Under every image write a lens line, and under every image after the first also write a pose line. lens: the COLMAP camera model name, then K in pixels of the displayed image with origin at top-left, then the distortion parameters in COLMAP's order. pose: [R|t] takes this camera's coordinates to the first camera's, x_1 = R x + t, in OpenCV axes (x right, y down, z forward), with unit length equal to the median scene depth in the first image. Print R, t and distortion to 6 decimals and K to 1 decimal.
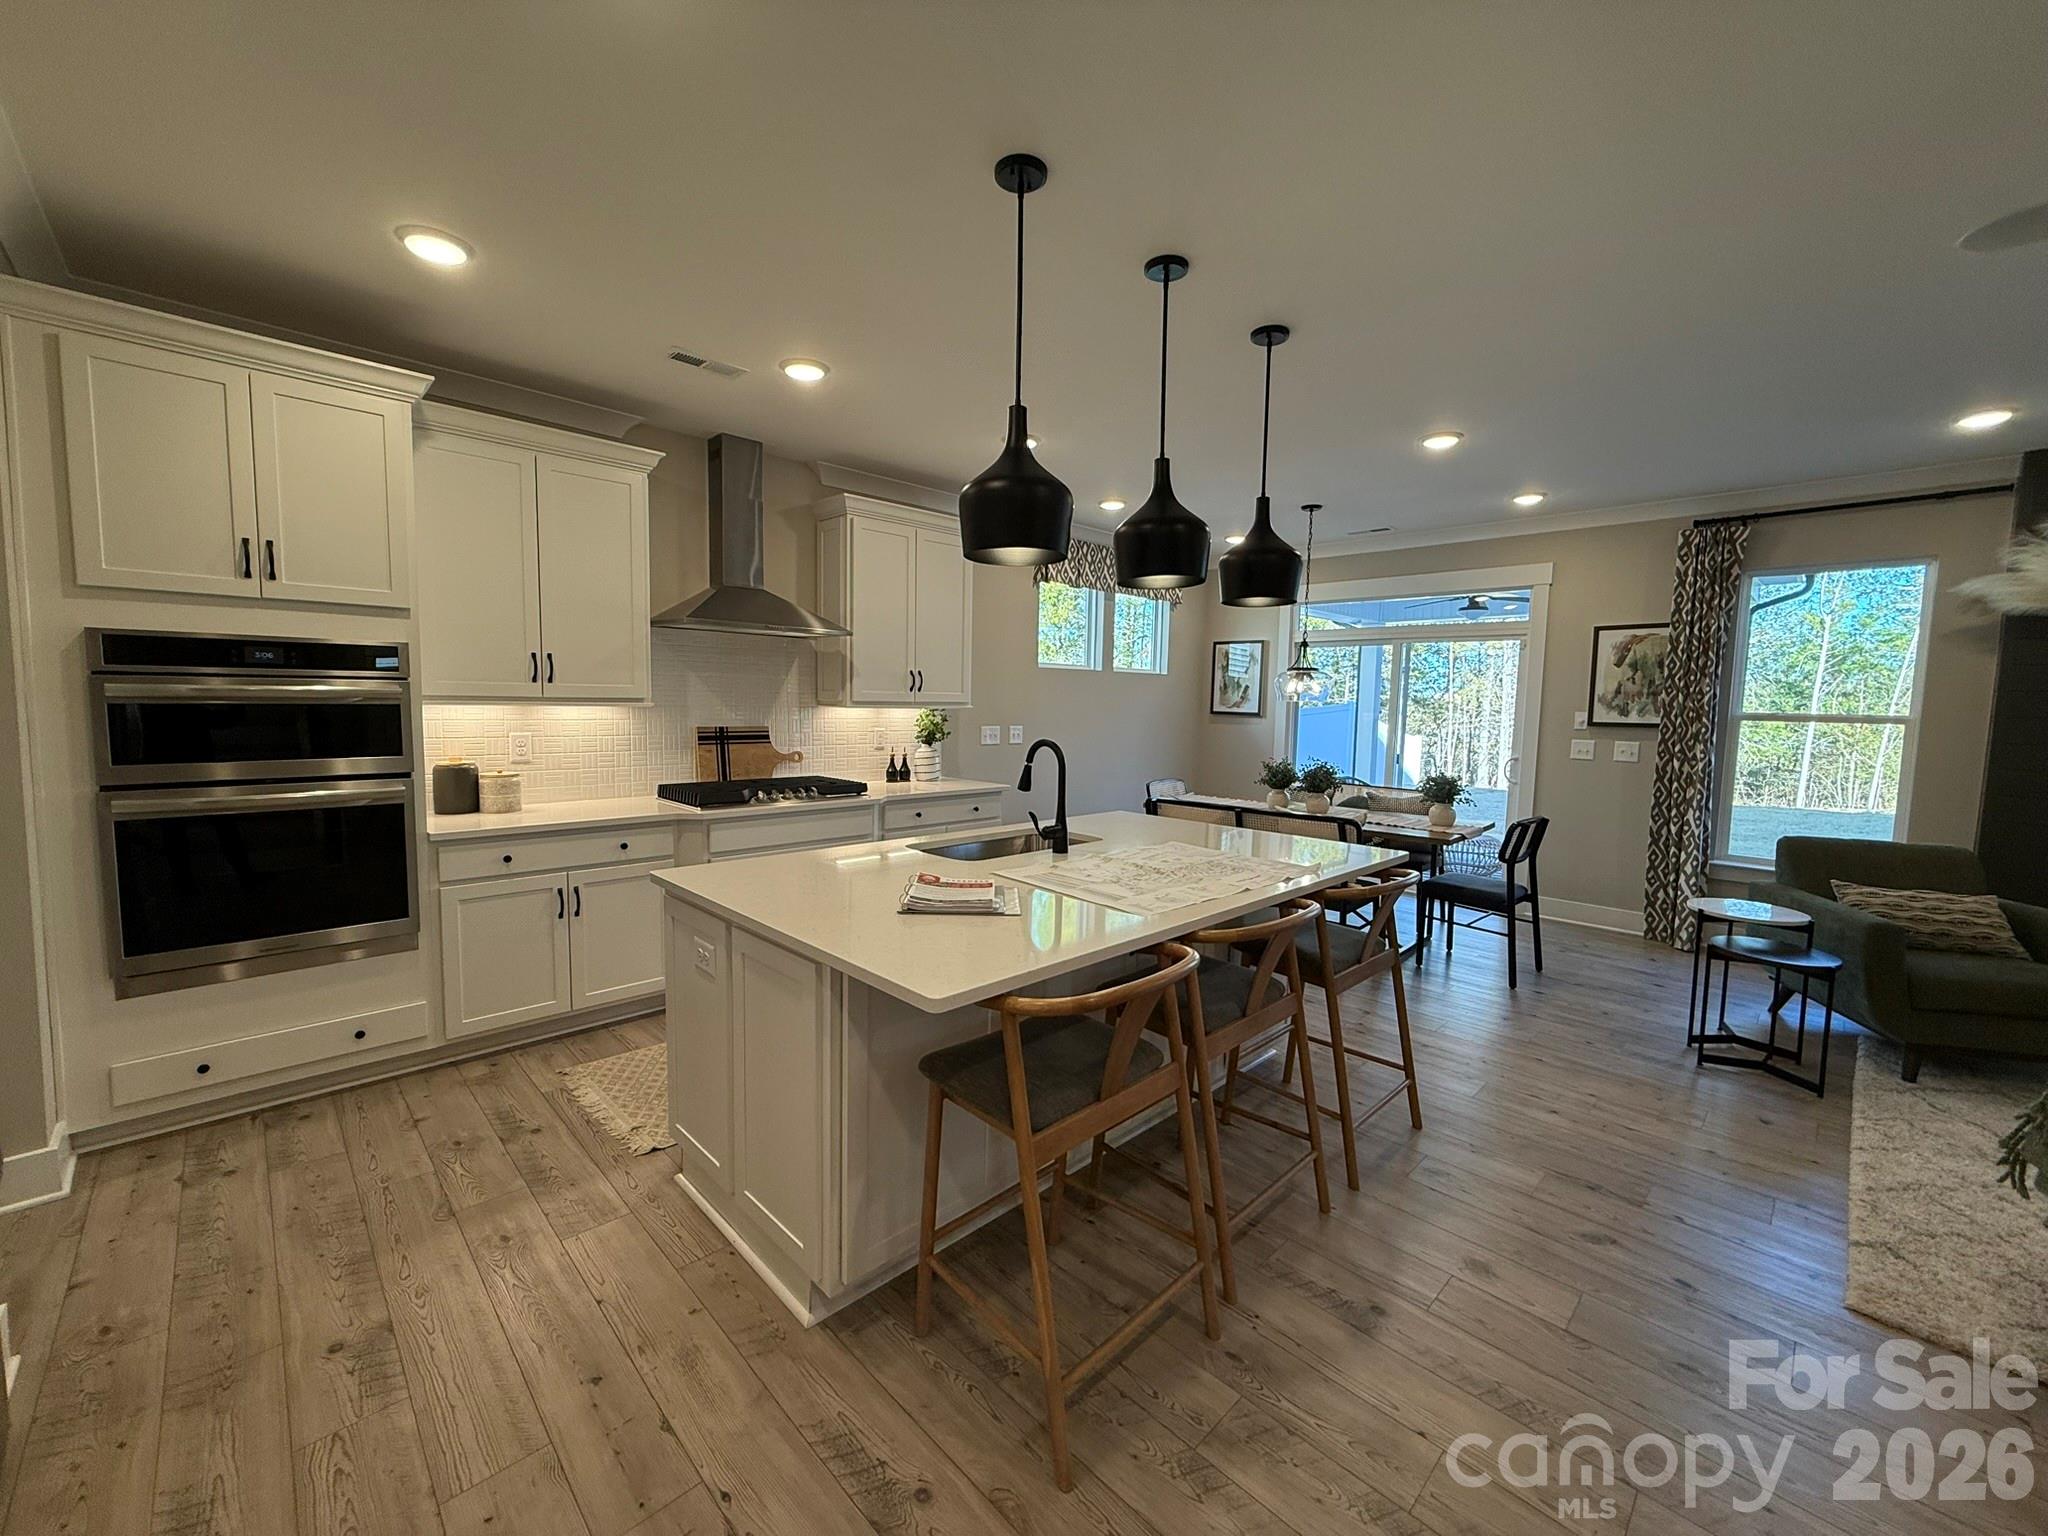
lens RADIAL K [[814.6, 0, 1020.4], [0, 814.6, 765.5], [0, 0, 1]] dist [-0.000749, 0.001080]
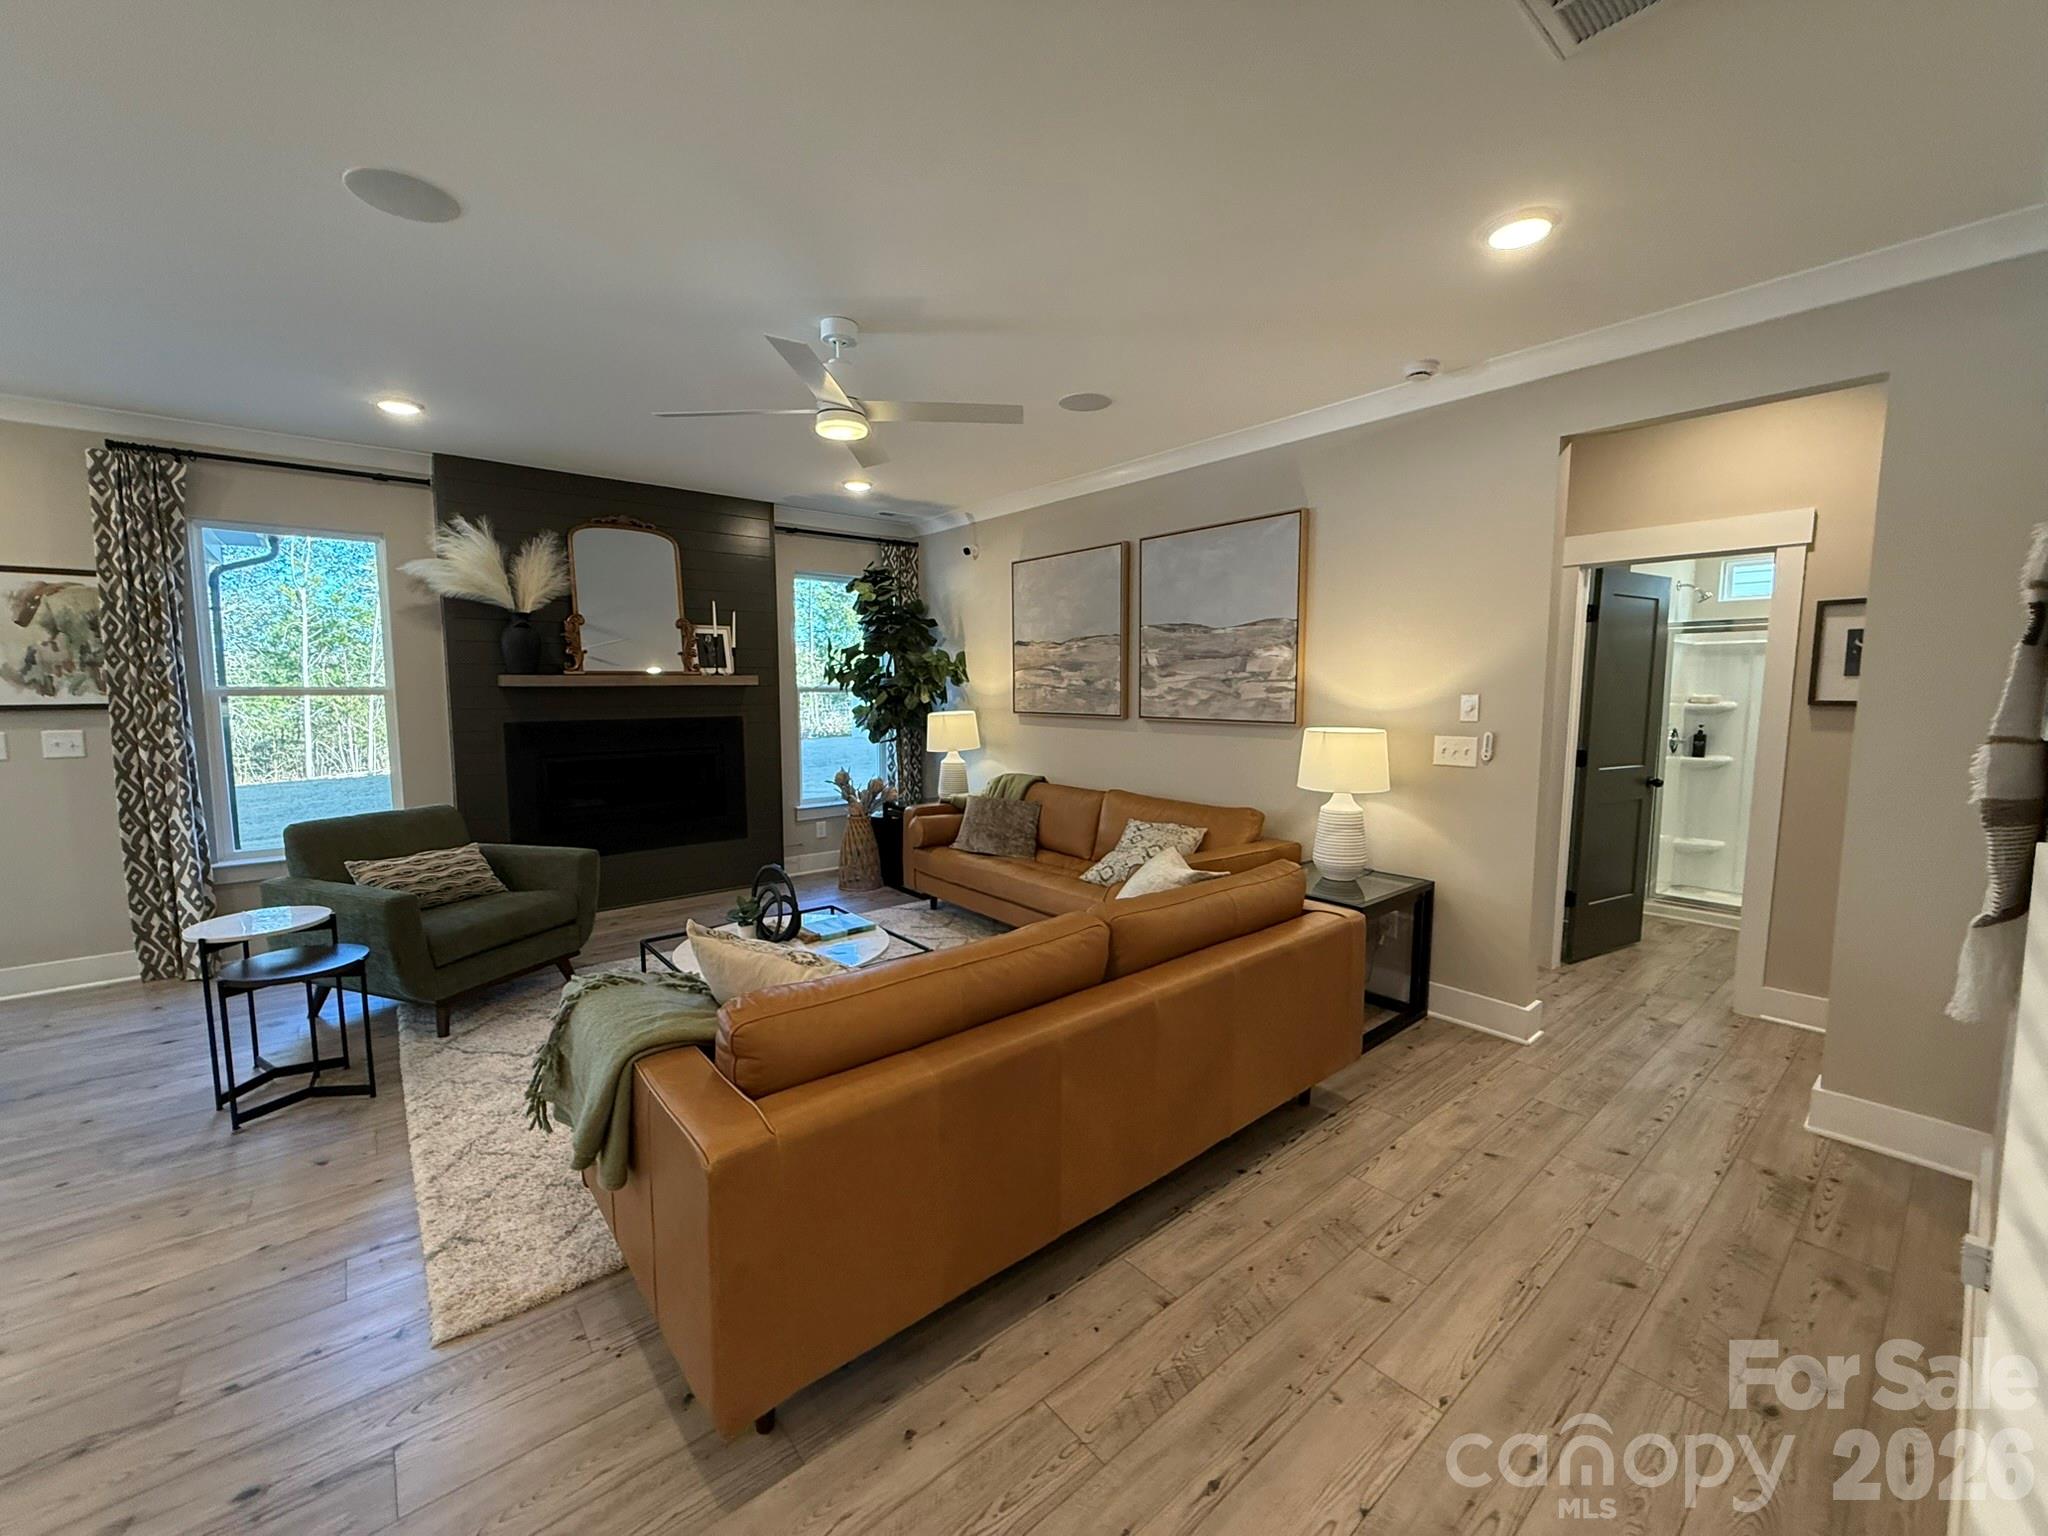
lens RADIAL K [[814.6, 0, 1017.7], [0, 814.6, 765.7], [0, 0, 1]] dist [-0.000749, 0.001080]
pose [[0.086248, -0.117289, 0.989346, 0.110102], [0.082543, 0.990473, 0.110227, -0.009009], [-0.992848, 0.072157, 0.095107, 0.099344]]
